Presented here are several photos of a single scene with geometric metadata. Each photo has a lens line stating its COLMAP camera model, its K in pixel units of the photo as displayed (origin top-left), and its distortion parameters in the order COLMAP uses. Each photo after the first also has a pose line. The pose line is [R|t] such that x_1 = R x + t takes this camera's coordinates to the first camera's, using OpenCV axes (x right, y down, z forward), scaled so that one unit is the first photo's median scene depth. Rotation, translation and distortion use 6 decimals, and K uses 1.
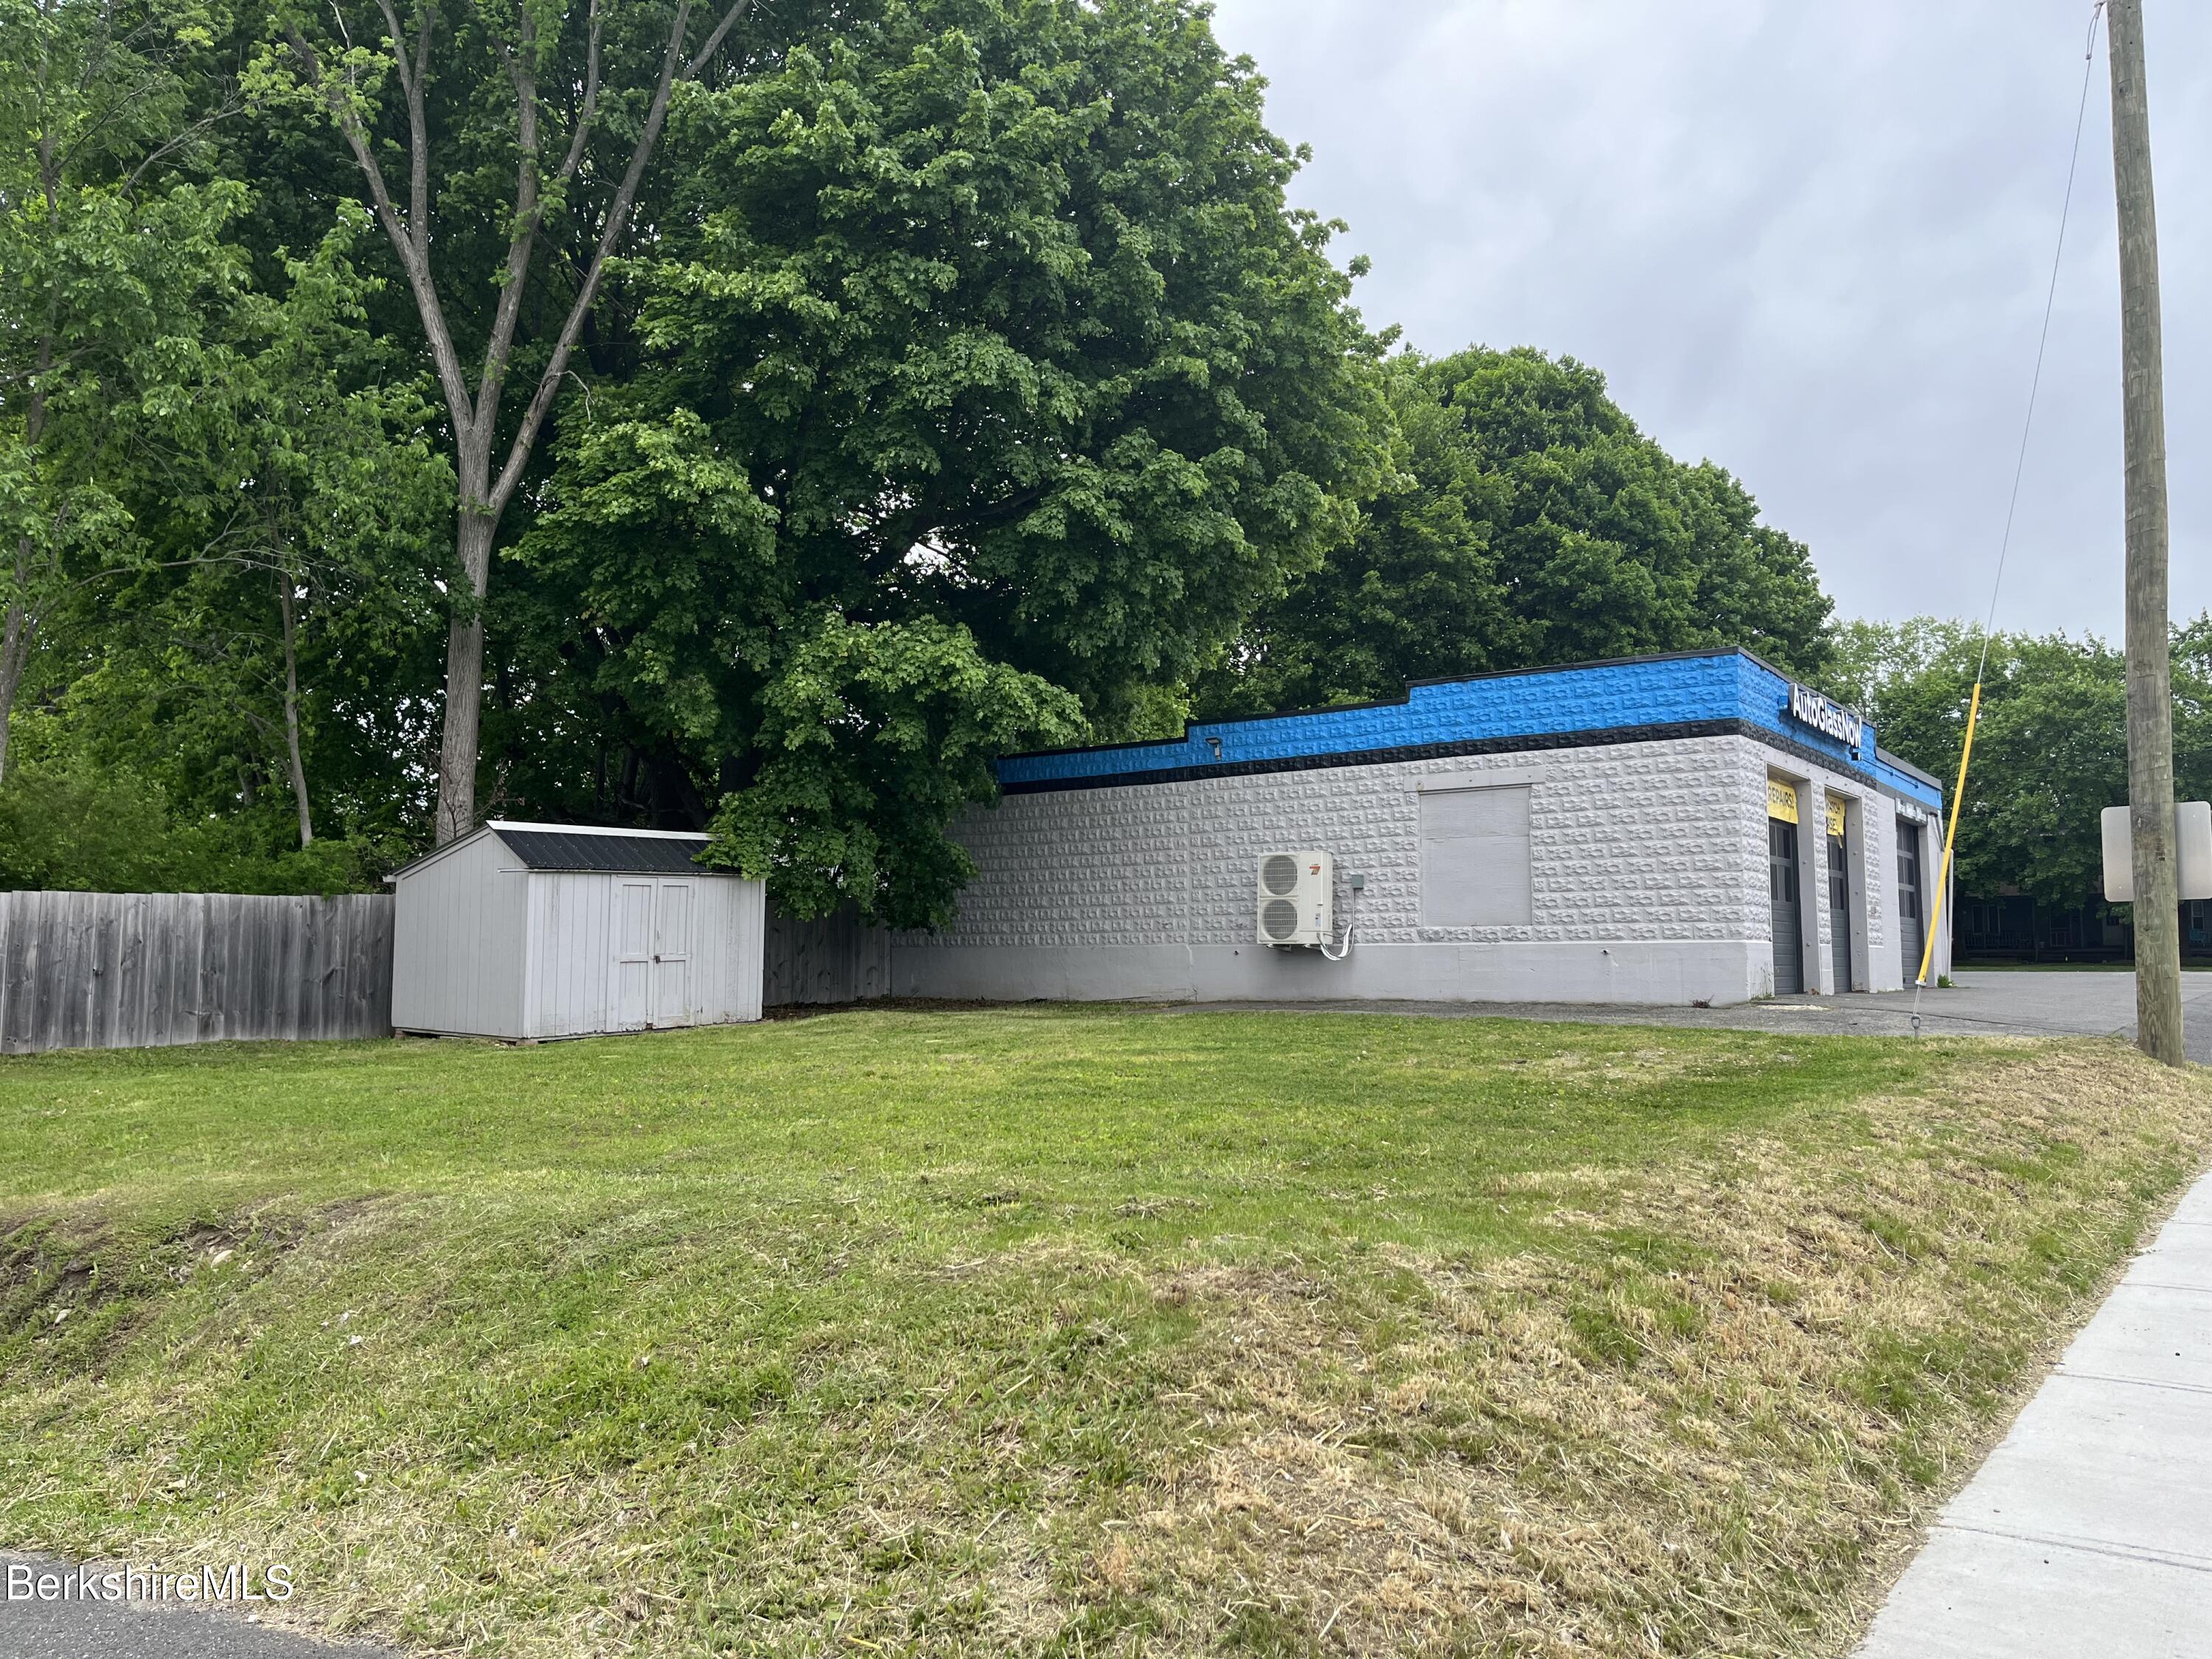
lens RADIAL K [[1637.3, 0, 1106.0], [0, 1637.3, 829.5], [0, 0, 1]] dist [0.079128, -0.108815]
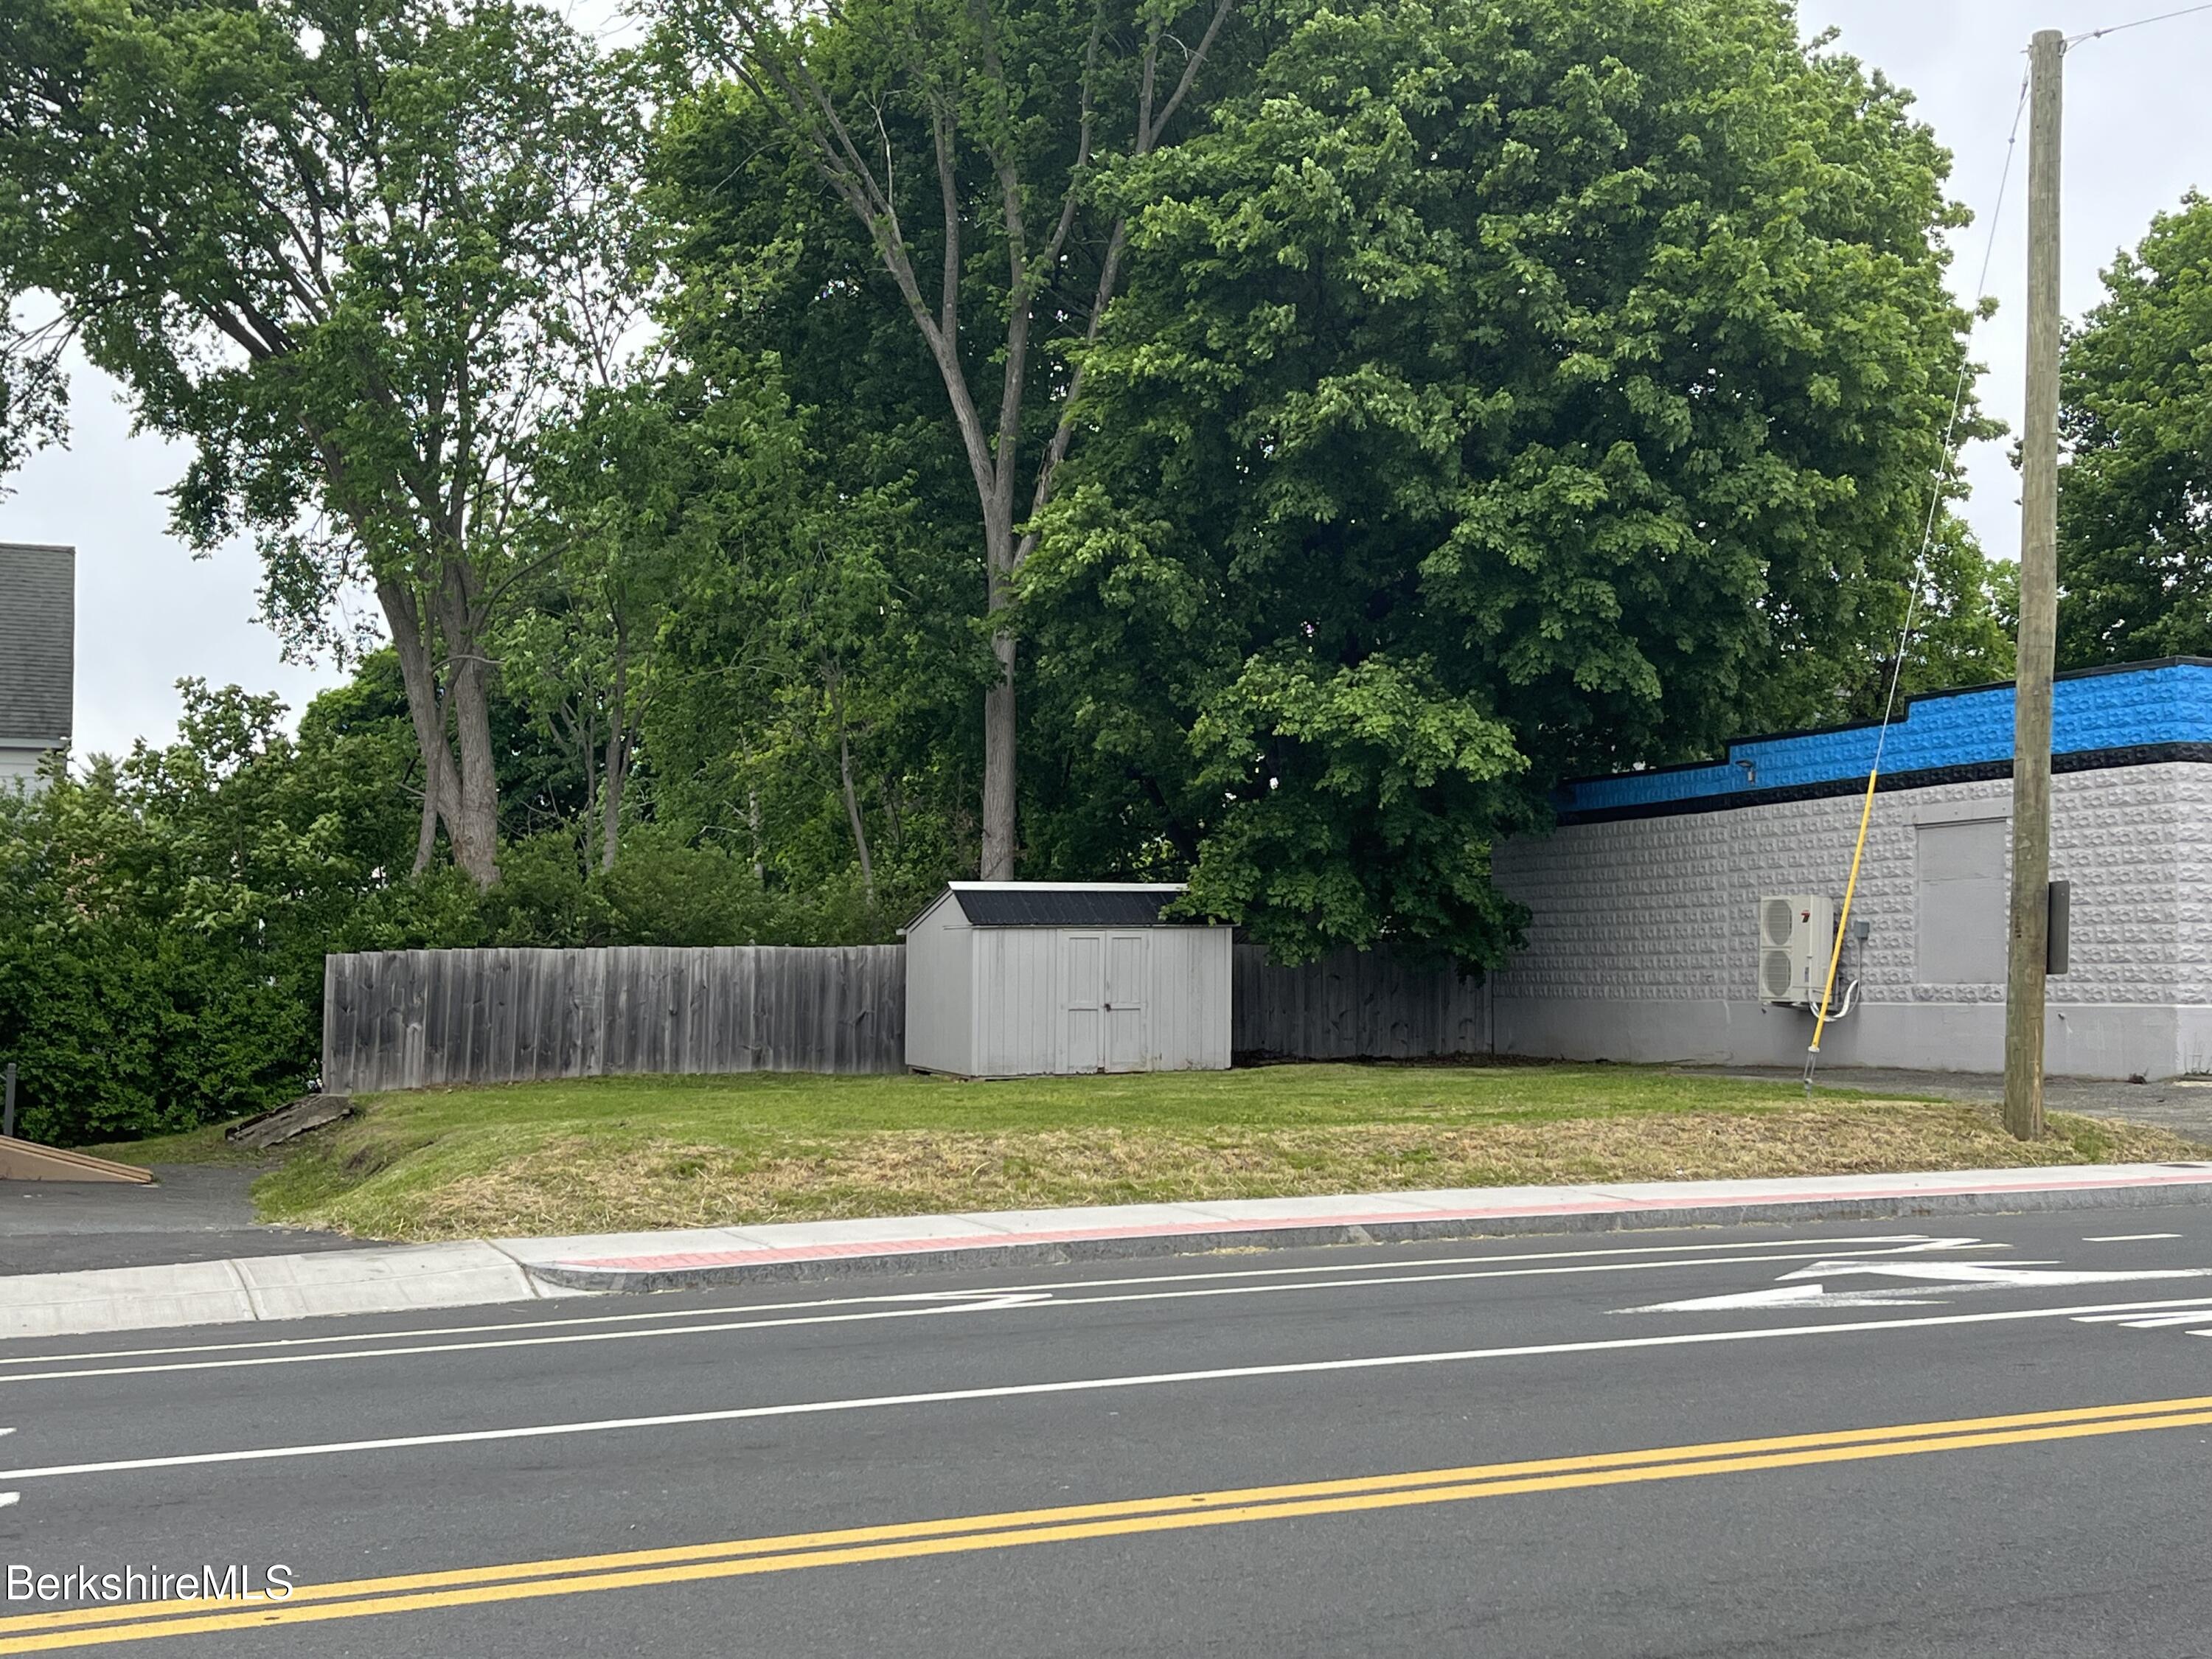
lens RADIAL K [[2821.8, 0, 1151.4], [0, 2821.8, 829.9], [0, 0, 1]] dist [0.160719, -0.598058]
pose [[0.849183, -0.018759, -0.527766, 0.668314], [0.029001, 0.999517, 0.011137, -0.051265], [0.527302, -0.024763, 0.849317, -0.490201]]
